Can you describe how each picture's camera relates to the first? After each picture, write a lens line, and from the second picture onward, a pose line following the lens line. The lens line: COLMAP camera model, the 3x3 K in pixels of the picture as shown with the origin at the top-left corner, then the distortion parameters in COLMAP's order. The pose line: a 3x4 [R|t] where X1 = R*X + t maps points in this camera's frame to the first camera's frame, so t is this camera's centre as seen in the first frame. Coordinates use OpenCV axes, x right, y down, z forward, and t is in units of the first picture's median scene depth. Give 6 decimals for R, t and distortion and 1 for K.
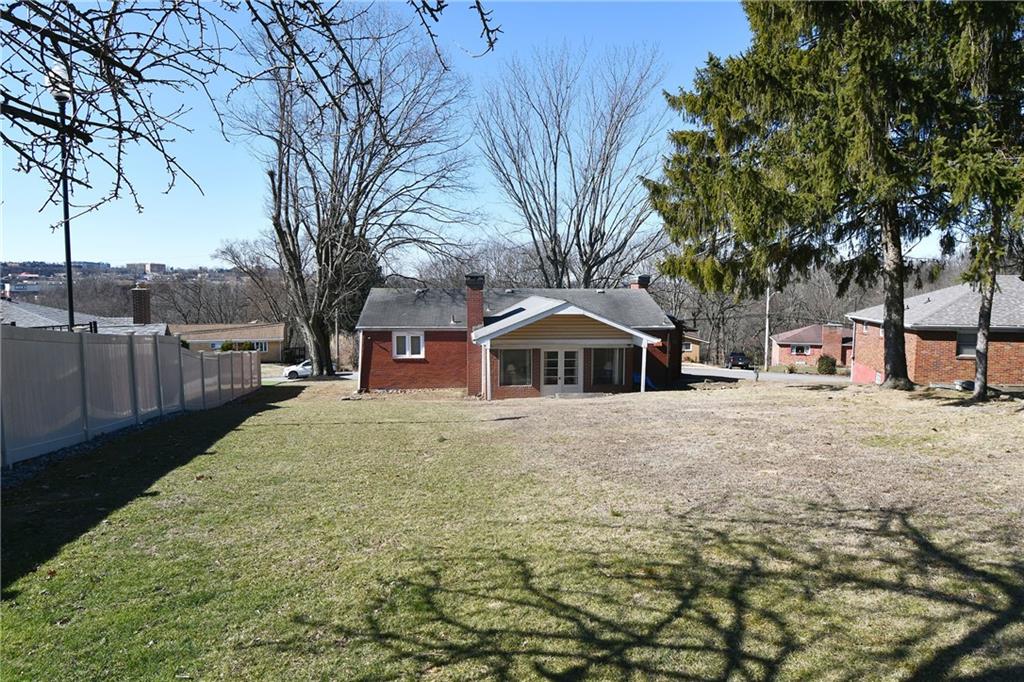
lens RADIAL K [[625.7, 0, 512.8], [0, 625.7, 341.8], [0, 0, 1]] dist [-0.003010, -0.000719]
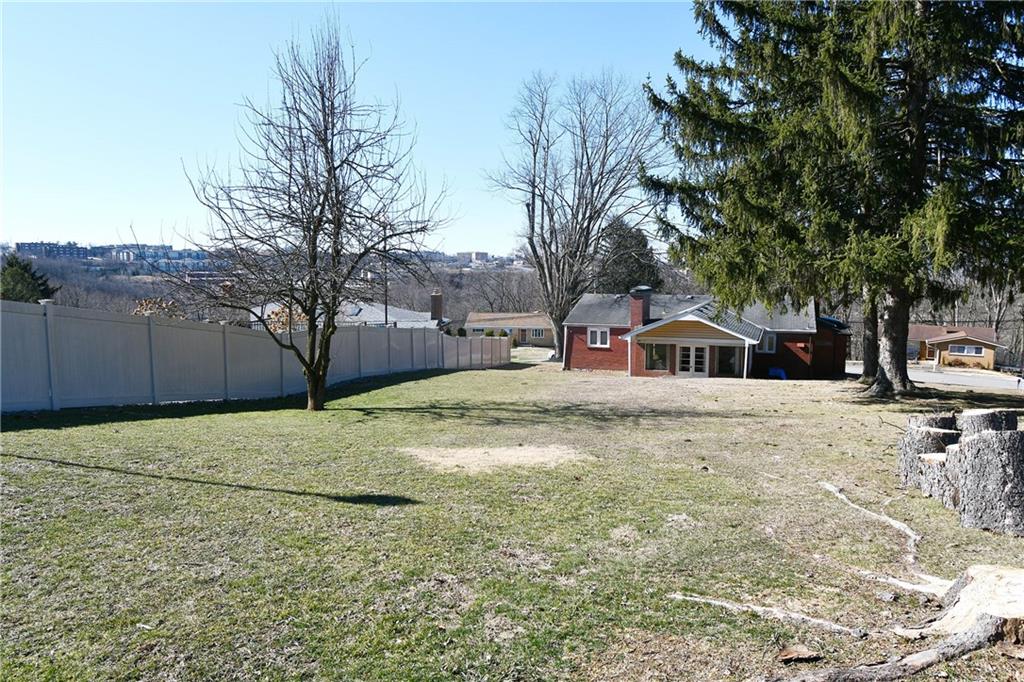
lens RADIAL K [[659.1, 0, 513.4], [0, 659.1, 340.9], [0, 0, 1]] dist [-0.000653, 0.000026]
pose [[0.893391, 0.042676, -0.447248, 0.313029], [-0.035876, 0.999076, 0.023668, -0.015006], [0.447845, -0.005099, 0.894097, -0.374146]]
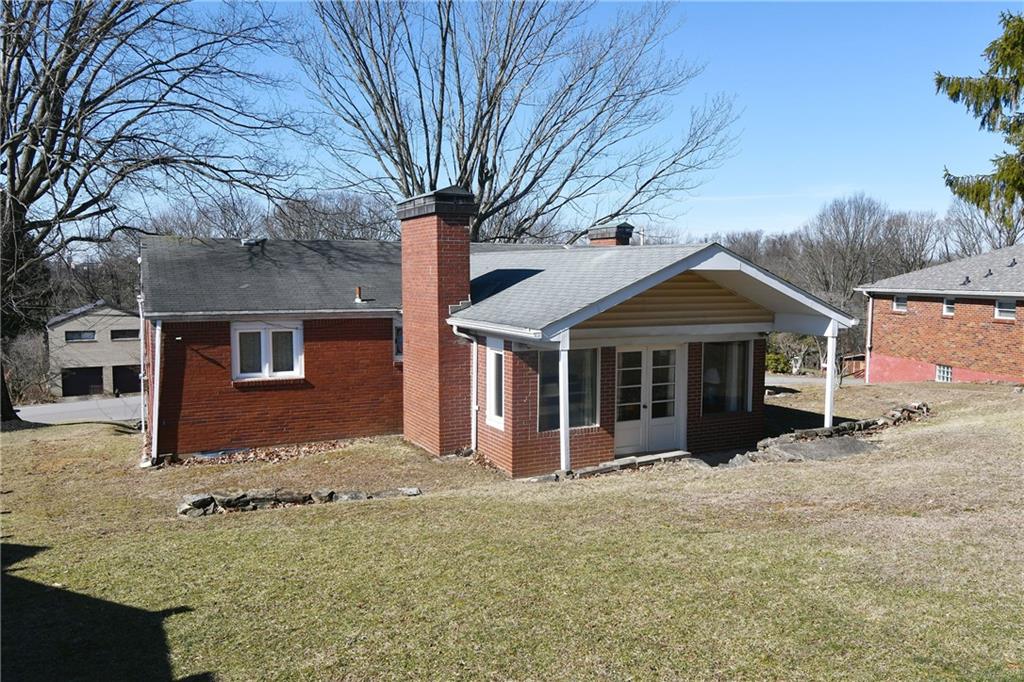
lens RADIAL K [[777.5, 0, 510.6], [0, 777.5, 340.1], [0, 0, 1]] dist [-0.000231, -0.000007]
pose [[0.929405, -0.031863, 0.367682, -0.211109], [0.032717, 0.999457, 0.003912, 0.000449], [-0.367608, 0.008393, 0.929943, 0.404186]]
